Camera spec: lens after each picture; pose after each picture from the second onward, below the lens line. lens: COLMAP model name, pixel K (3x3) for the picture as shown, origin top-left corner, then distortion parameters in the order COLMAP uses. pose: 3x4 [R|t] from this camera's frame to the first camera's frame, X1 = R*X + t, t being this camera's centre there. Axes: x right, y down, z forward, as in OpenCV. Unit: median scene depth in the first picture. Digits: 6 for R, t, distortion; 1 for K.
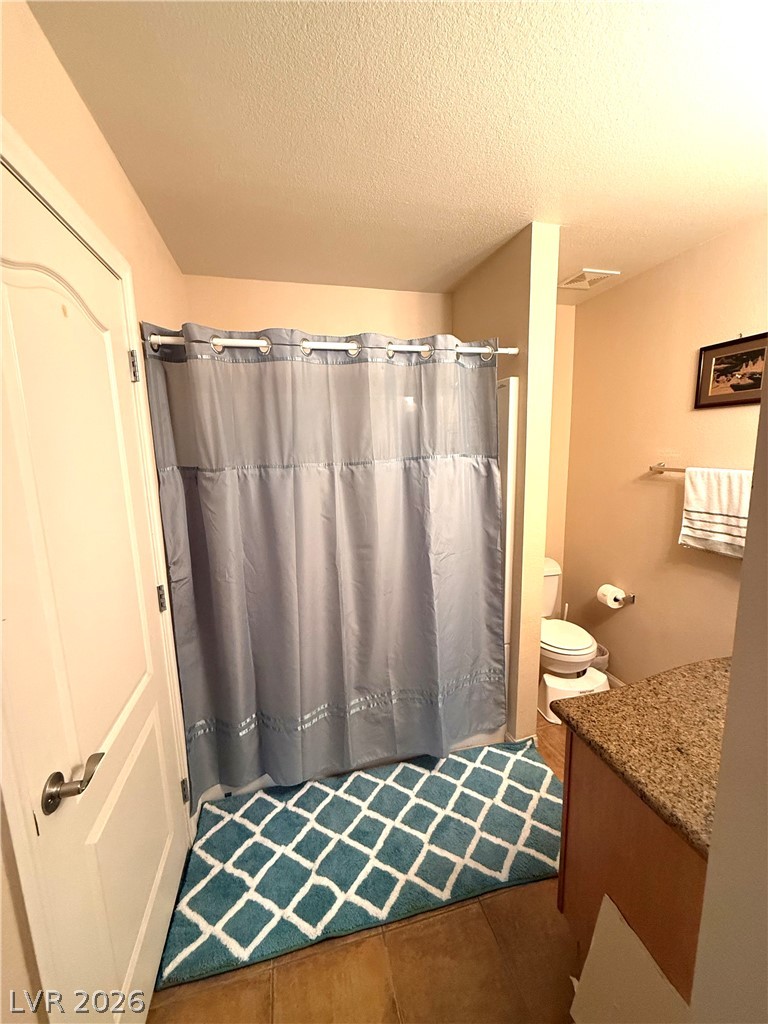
lens RADIAL K [[407.4, 0, 384.7], [0, 407.4, 511.9], [0, 0, 1]] dist [0.001850, -0.000644]
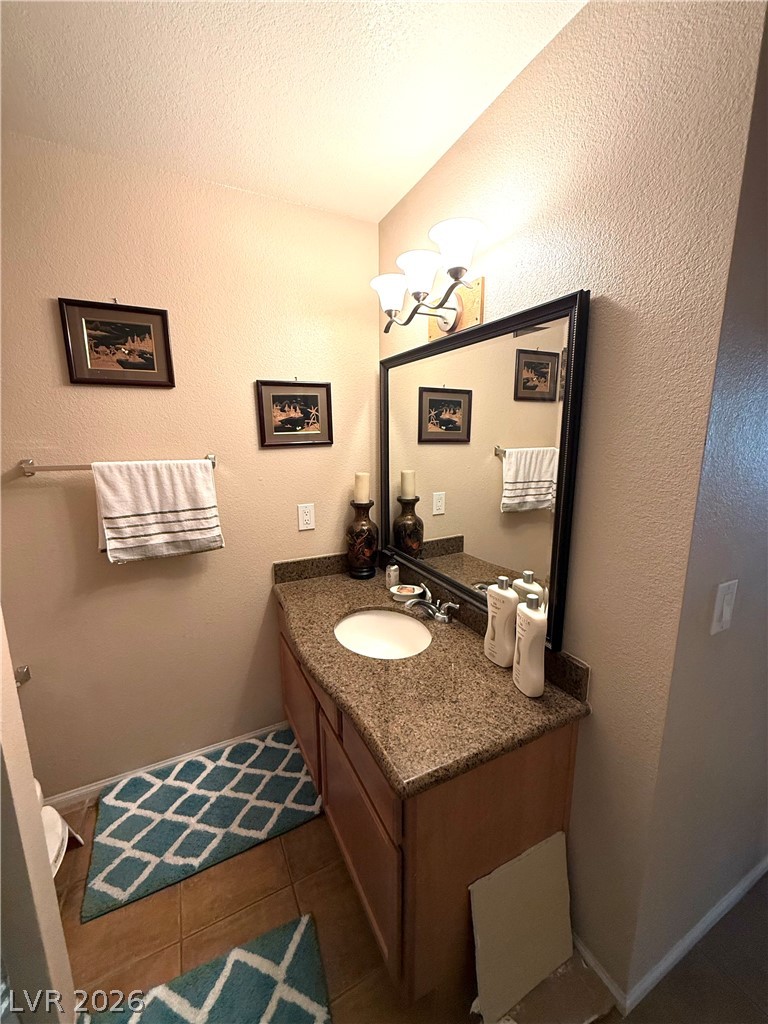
lens RADIAL K [[407.4, 0, 382.7], [0, 407.4, 510.4], [0, 0, 1]] dist [0.001850, -0.000644]
pose [[-0.219802, -0.158199, 0.962632, -0.112305], [0.169428, 0.965577, 0.197369, -0.086062], [-0.960719, 0.206479, -0.185433, 0.680901]]
